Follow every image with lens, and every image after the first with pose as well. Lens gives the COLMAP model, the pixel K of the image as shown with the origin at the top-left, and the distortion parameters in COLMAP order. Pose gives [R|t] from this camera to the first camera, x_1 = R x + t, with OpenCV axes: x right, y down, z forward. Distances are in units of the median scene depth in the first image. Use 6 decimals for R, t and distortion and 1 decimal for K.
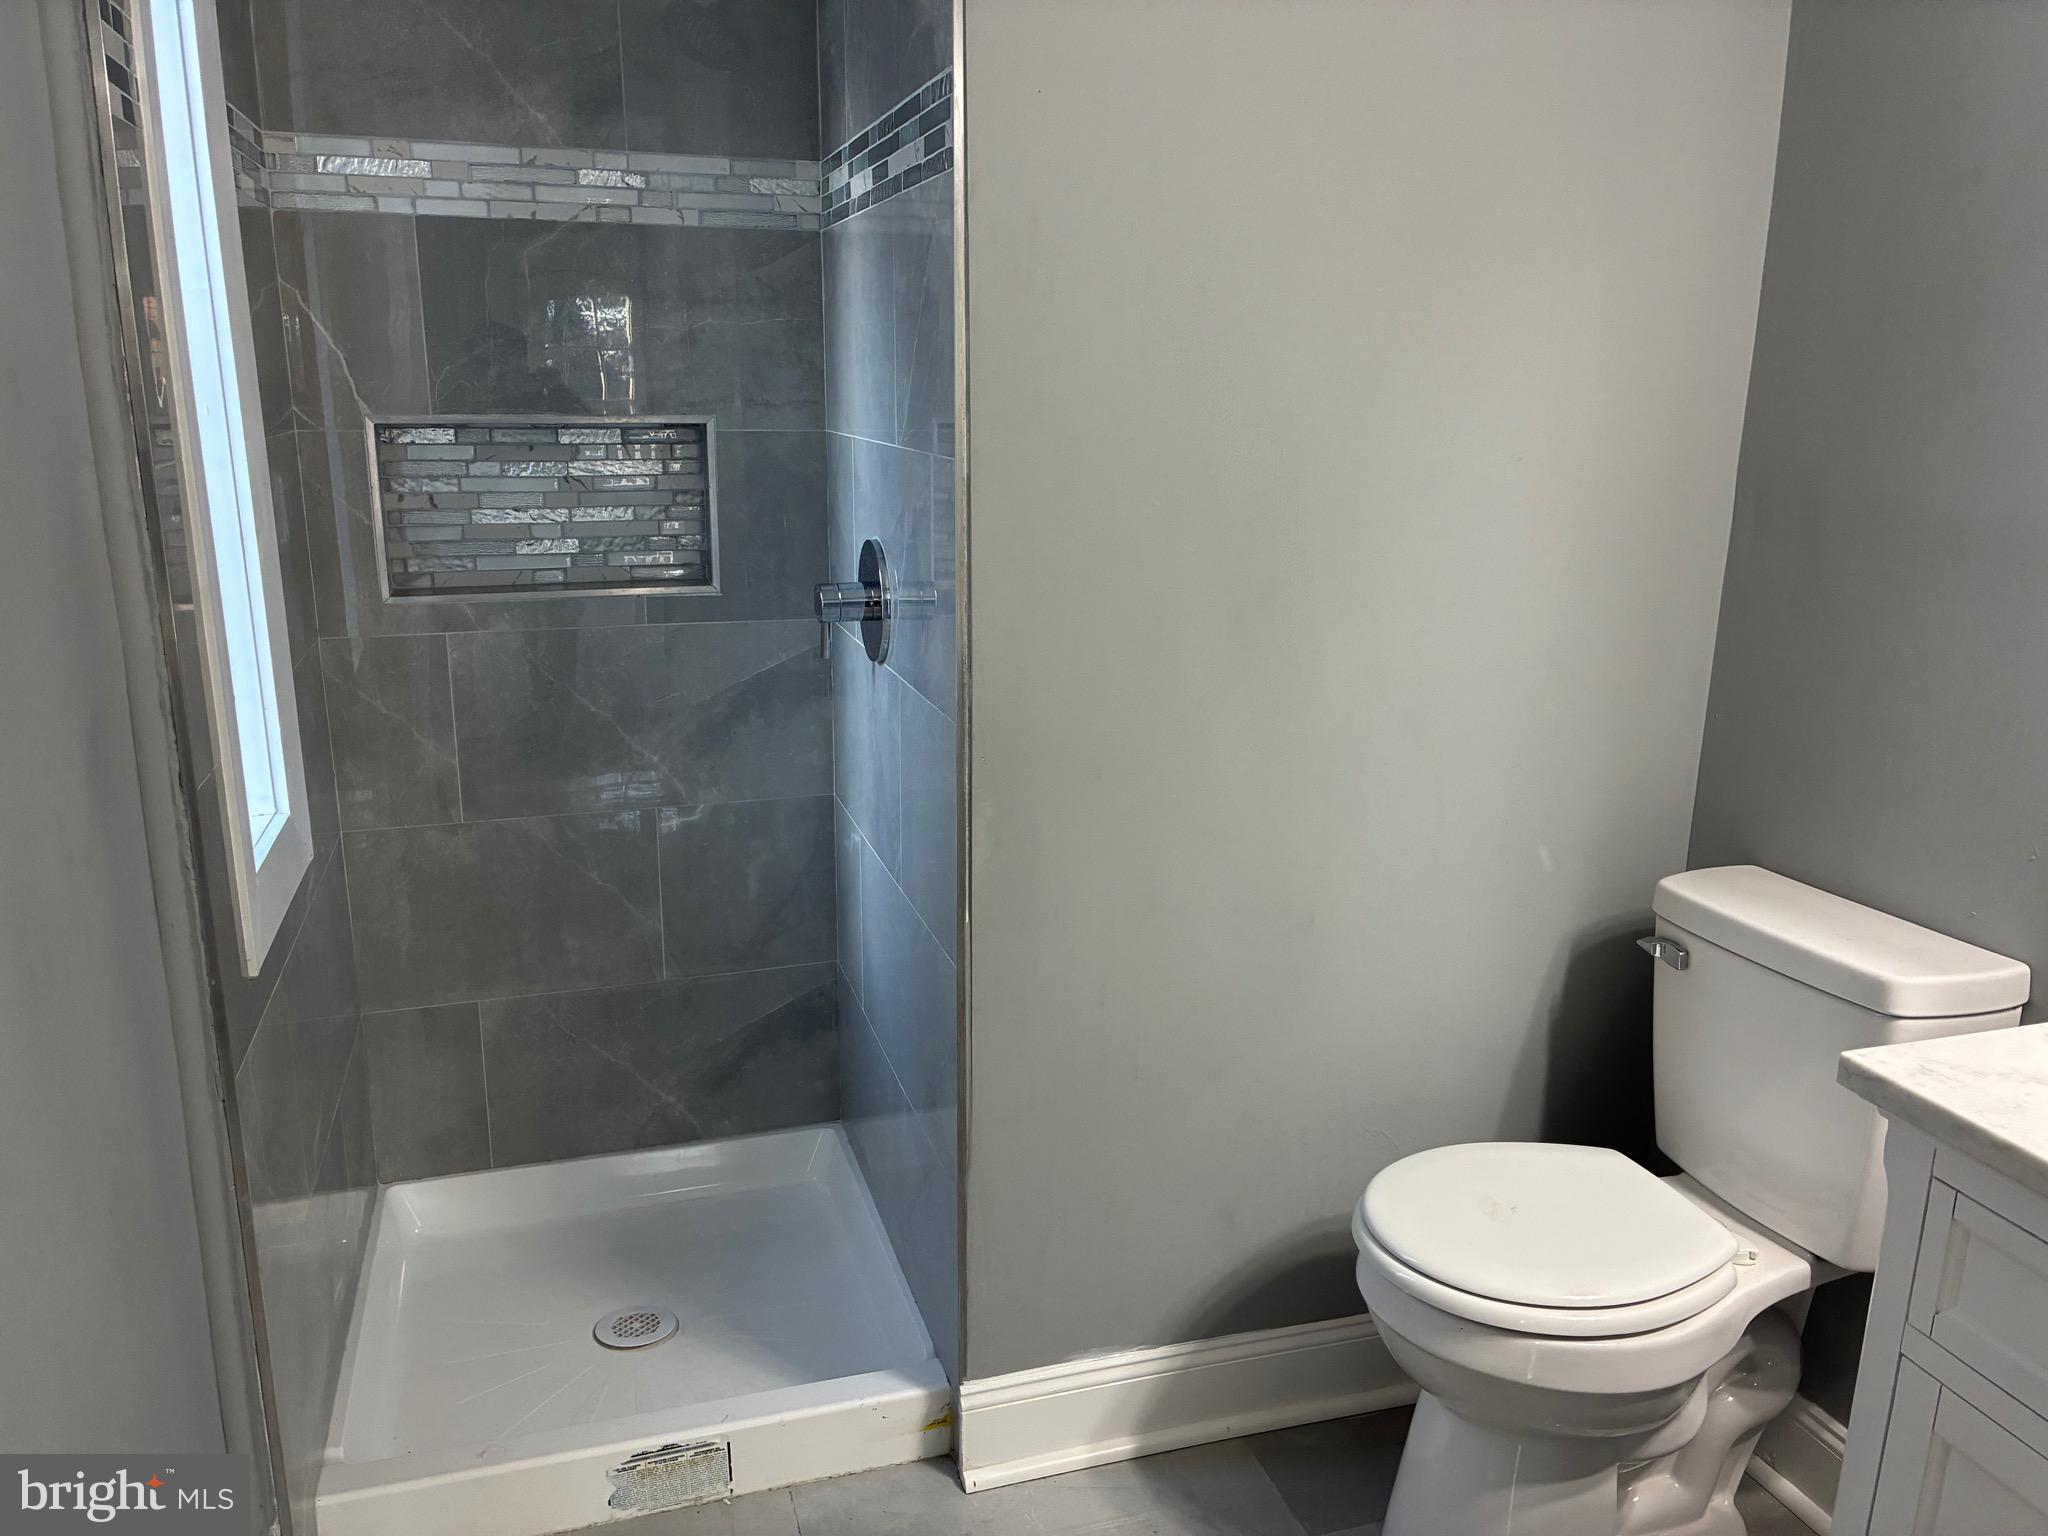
lens RADIAL K [[1576.5, 0, 1032.8], [0, 1576.5, 773.0], [0, 0, 1]] dist [0.035794, -0.005241]
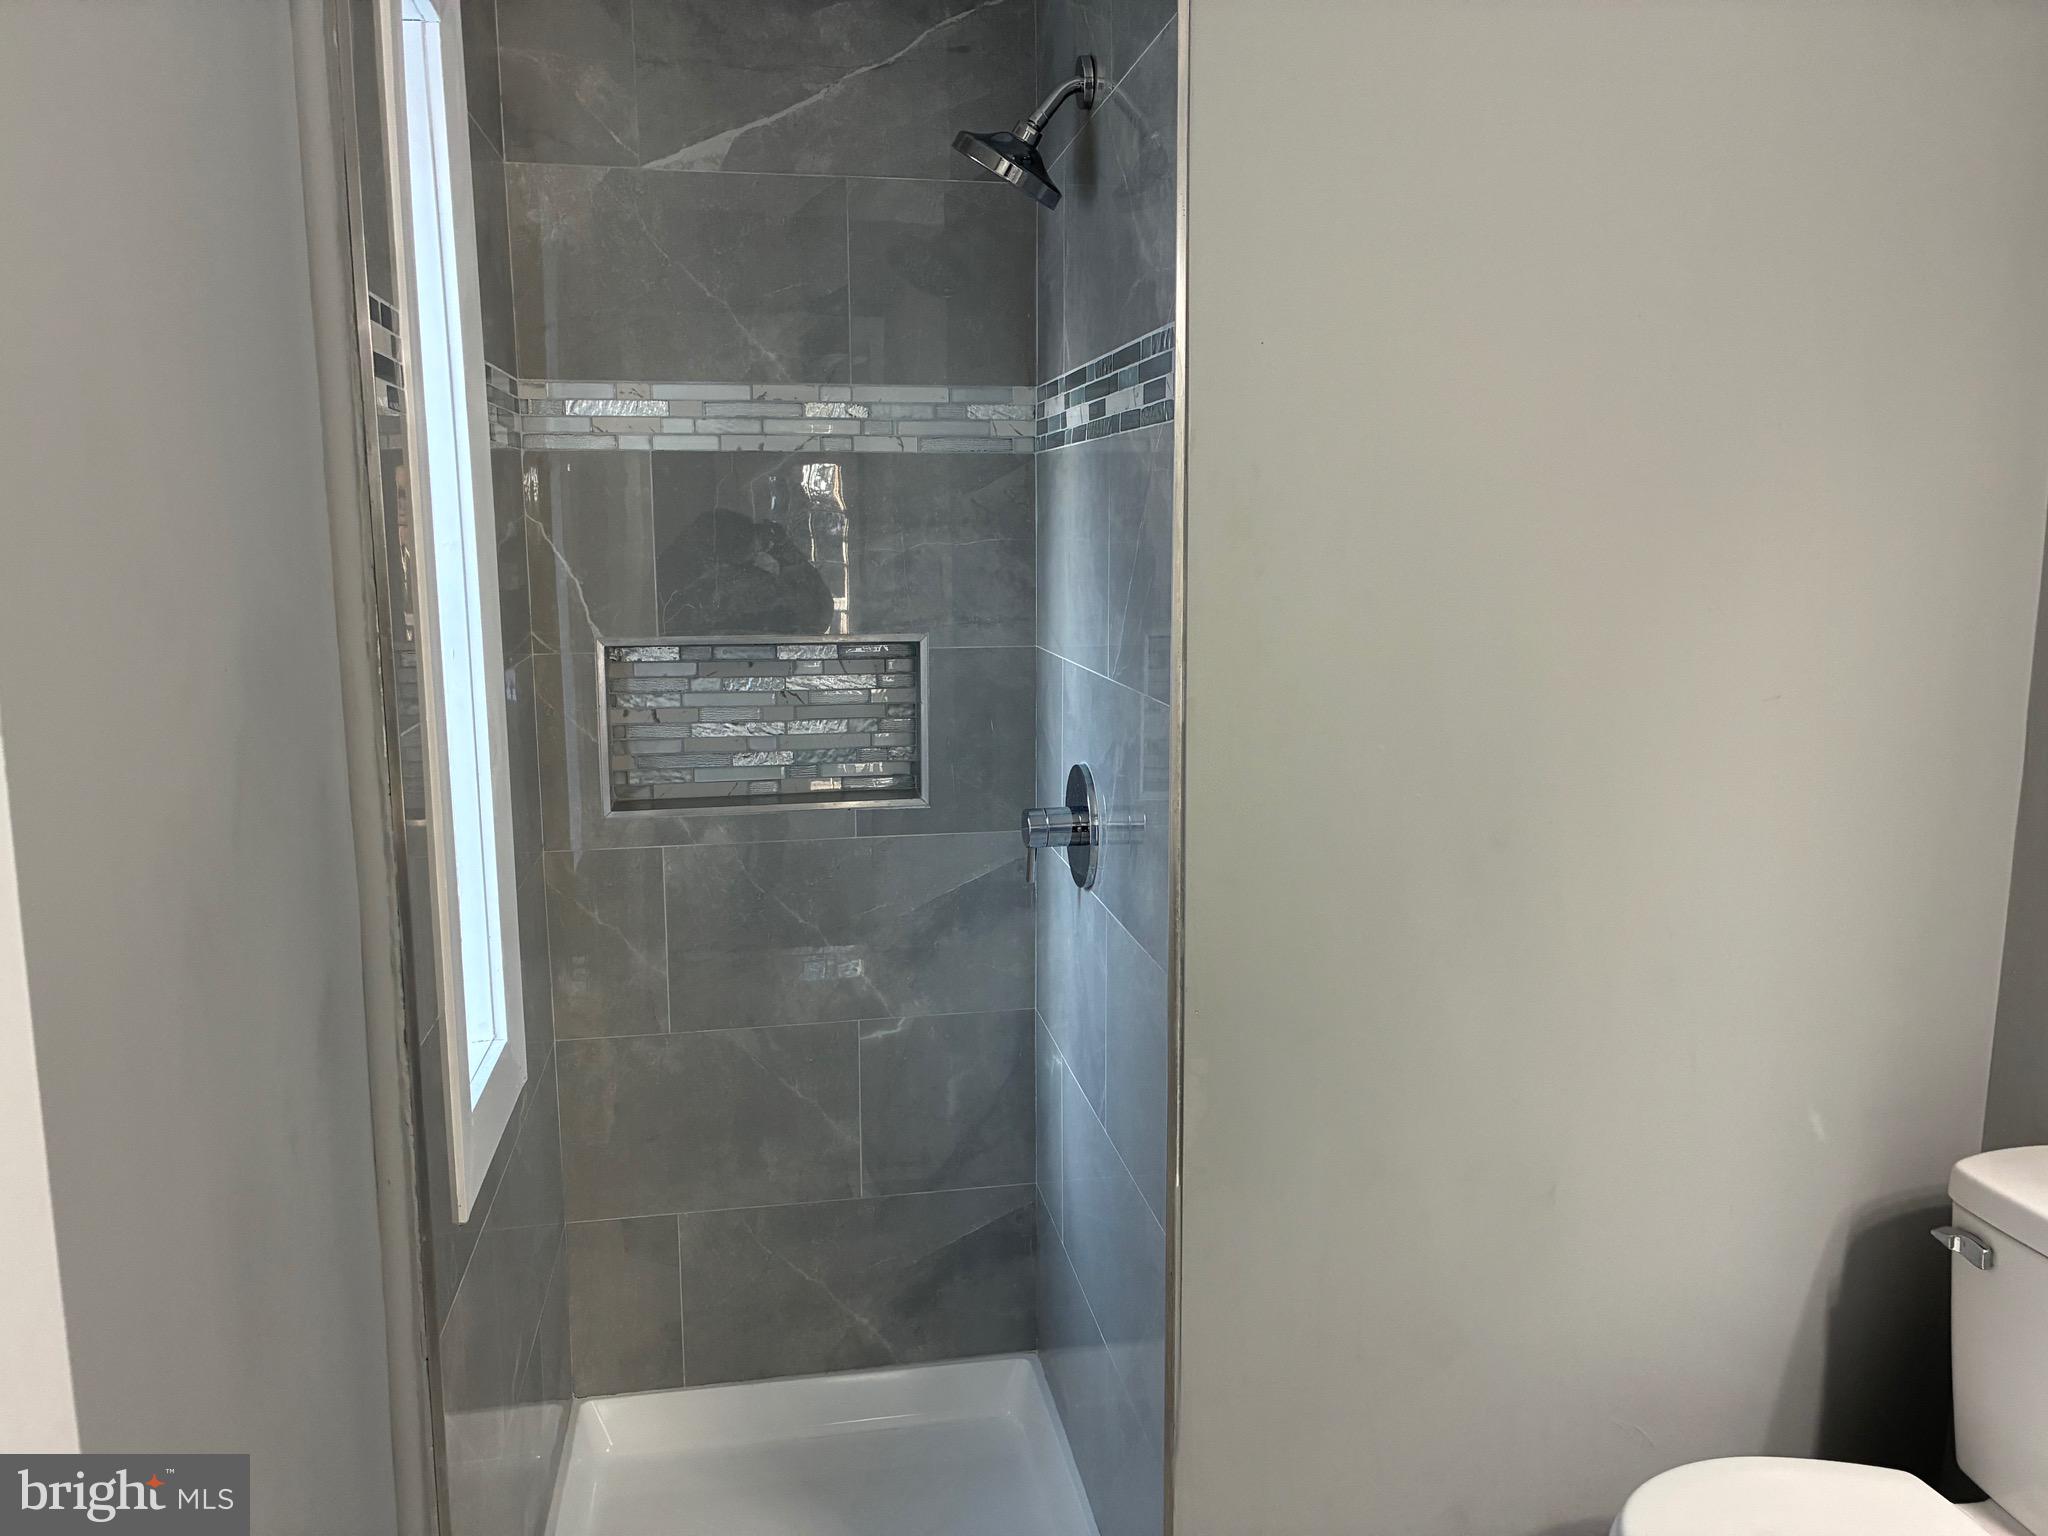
lens RADIAL K [[1574.7, 0, 1026.5], [0, 1574.7, 761.3], [0, 0, 1]] dist [0.067048, -0.082997]
pose [[0.991961, 0.008175, -0.126278, -0.011278], [-0.019746, 0.995687, -0.090654, -0.059161], [0.124993, 0.092419, 0.987844, 0.022520]]
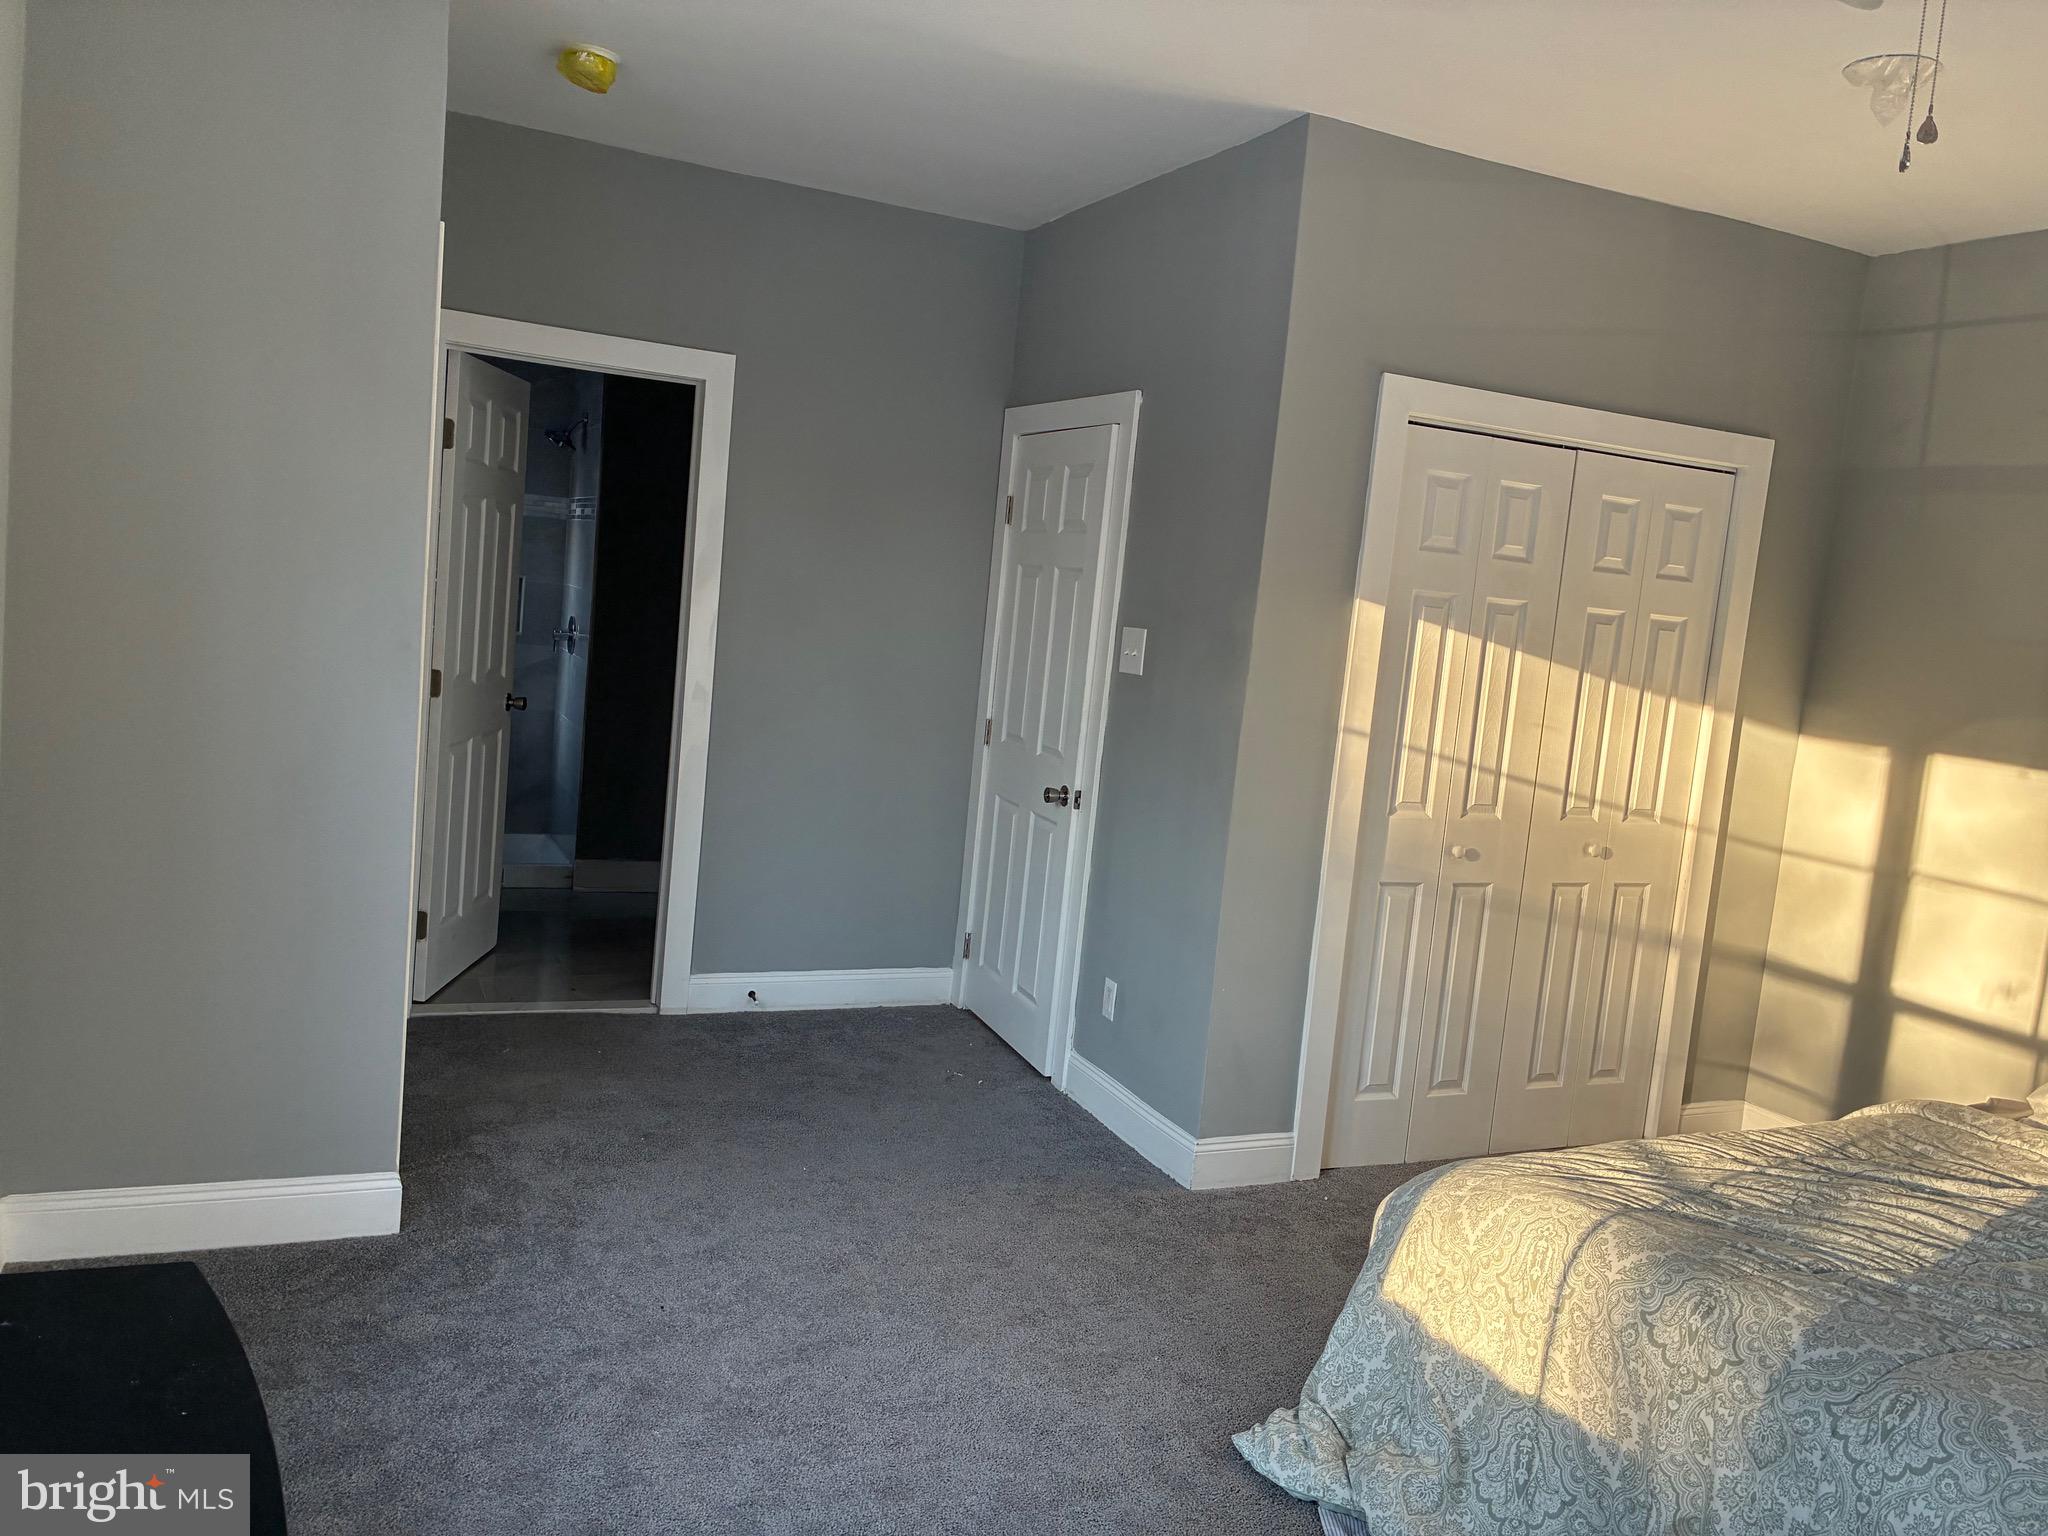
lens RADIAL K [[1564.8, 0, 1031.1], [0, 1564.8, 779.8], [0, 0, 1]] dist [0.053871, -0.078203]
pose [[0.988956, 0.070326, 0.130462, 0.423021], [-0.053866, 0.990609, -0.125669, 0.527278], [-0.138075, 0.117253, 0.983457, -2.218151]]
